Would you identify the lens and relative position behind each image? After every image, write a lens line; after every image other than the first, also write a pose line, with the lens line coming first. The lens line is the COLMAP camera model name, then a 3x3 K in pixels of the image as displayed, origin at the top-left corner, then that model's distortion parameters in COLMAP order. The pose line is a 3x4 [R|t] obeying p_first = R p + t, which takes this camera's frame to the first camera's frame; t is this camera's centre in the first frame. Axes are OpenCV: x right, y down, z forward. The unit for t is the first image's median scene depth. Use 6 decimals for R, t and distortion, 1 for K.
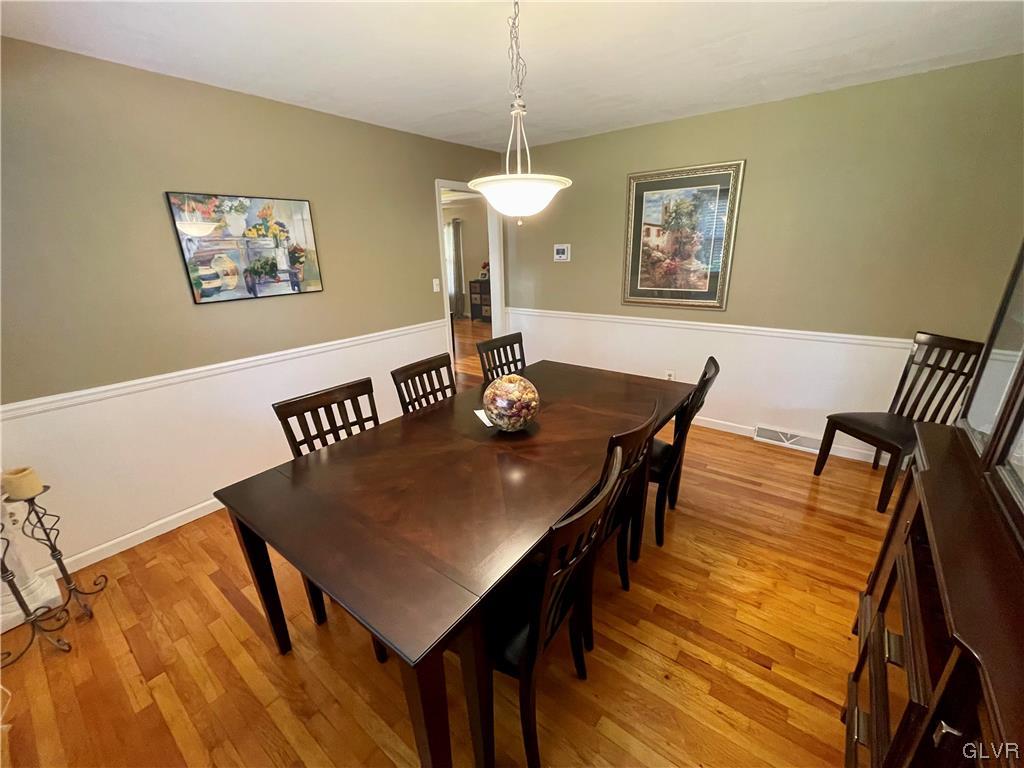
lens RADIAL K [[416.0, 0, 515.0], [0, 416.0, 384.9], [0, 0, 1]] dist [-0.001090, -0.000717]
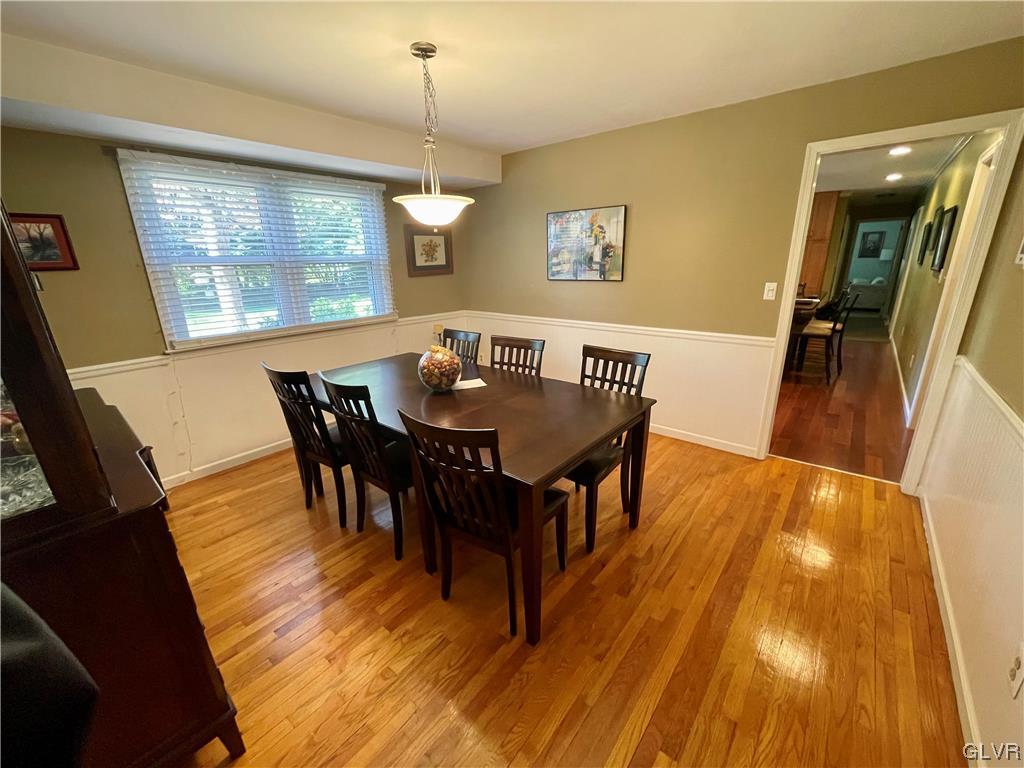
lens RADIAL K [[416.0, 0, 515.0], [0, 416.0, 384.9], [0, 0, 1]] dist [-0.001090, -0.000717]
pose [[-0.043749, 0.317990, -0.947084, 0.906833], [-0.290772, 0.902898, 0.316586, -0.289327], [0.955792, 0.289236, 0.052961, 0.864358]]
